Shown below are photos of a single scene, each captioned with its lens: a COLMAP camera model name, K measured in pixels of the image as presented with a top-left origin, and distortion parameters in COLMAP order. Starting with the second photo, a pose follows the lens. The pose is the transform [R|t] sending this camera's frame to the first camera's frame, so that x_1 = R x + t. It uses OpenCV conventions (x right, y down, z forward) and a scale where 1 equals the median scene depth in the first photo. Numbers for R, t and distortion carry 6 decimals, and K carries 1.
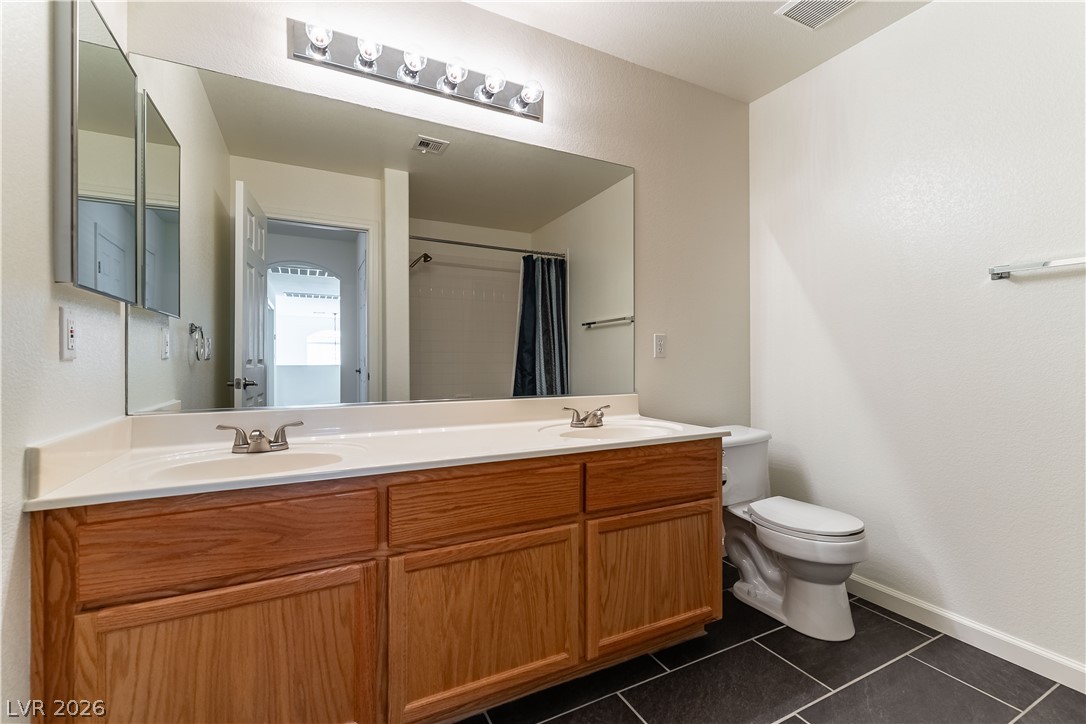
lens RADIAL K [[474.4, 0, 542.4], [0, 474.4, 356.7], [0, 0, 1]] dist [-0.001294, 0.000230]
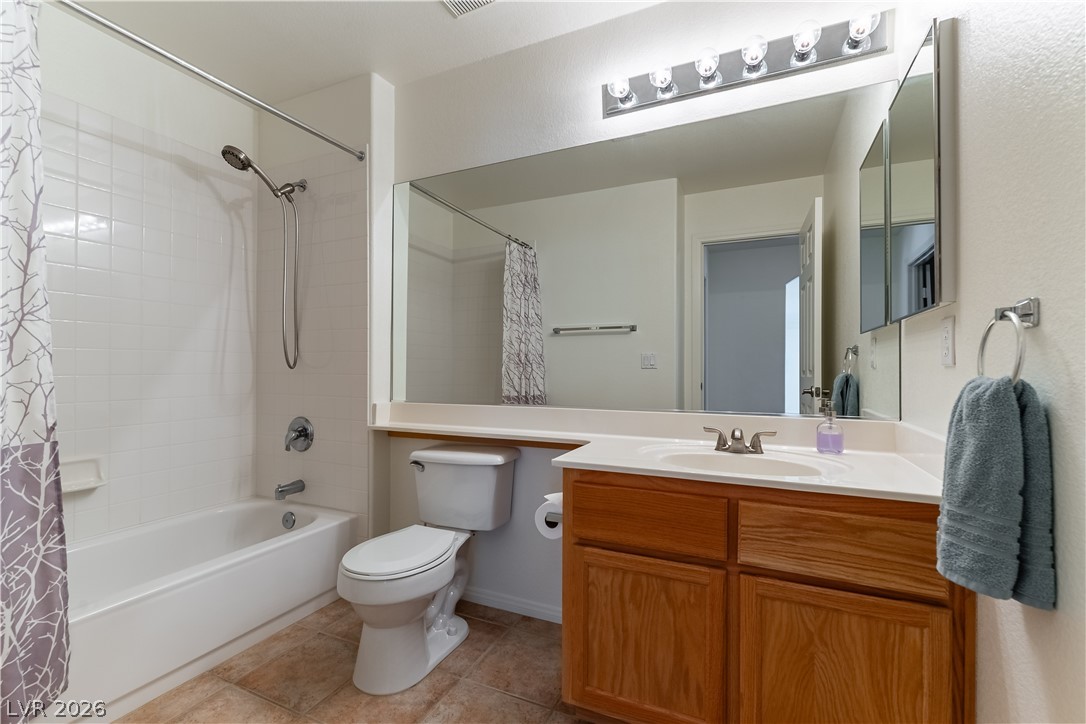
lens RADIAL K [[474.4, 0, 561.1], [0, 474.4, 359.9], [0, 0, 1]] dist [-0.001294, 0.000230]
pose [[0.622528, -0.013015, -0.782489, 0.226419], [0.003113, 0.999895, -0.014154, 0.000520], [0.782591, 0.006375, 0.622504, 0.114761]]
